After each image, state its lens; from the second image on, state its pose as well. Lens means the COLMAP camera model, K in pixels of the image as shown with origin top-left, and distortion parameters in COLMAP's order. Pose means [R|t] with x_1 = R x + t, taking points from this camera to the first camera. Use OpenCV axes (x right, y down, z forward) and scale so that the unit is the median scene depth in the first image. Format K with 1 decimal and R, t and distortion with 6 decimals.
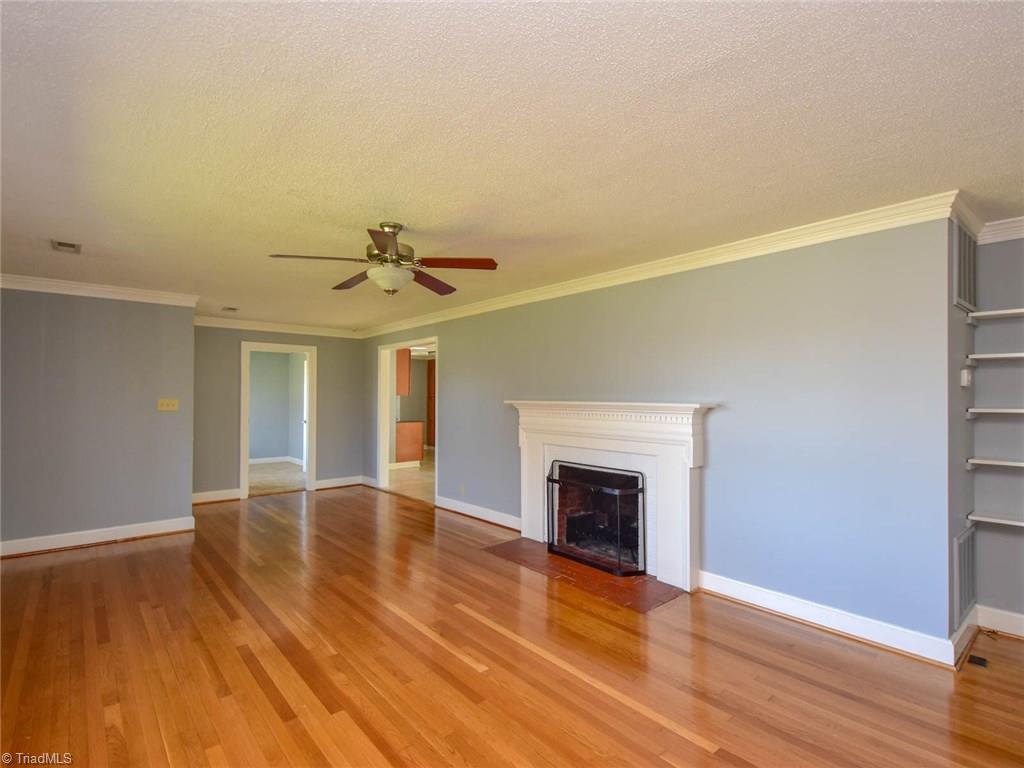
lens RADIAL K [[500.0, 0, 521.8], [0, 500.0, 393.5], [0, 0, 1]] dist [0.035502, -0.022791]
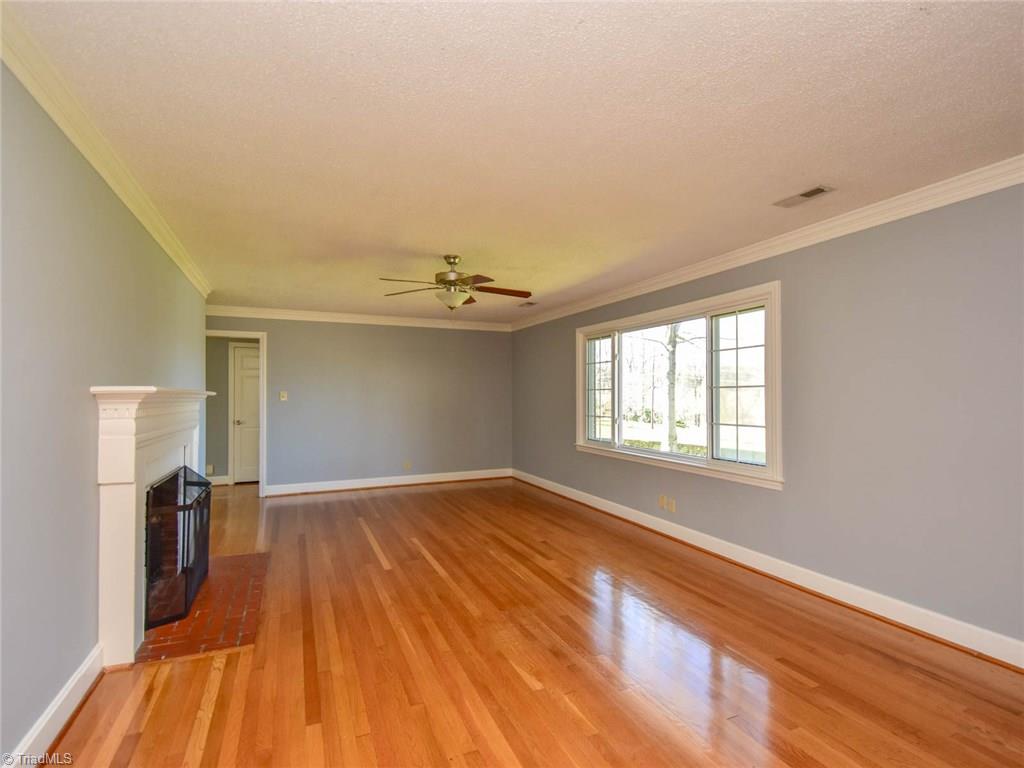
lens RADIAL K [[500.0, 0, 521.8], [0, 500.0, 393.5], [0, 0, 1]] dist [0.035502, -0.022791]
pose [[-0.958070, 0.000461, 0.286536, -0.648787], [-0.003500, 0.999905, -0.013310, 0.034558], [-0.286514, -0.013755, -0.957977, 1.760842]]
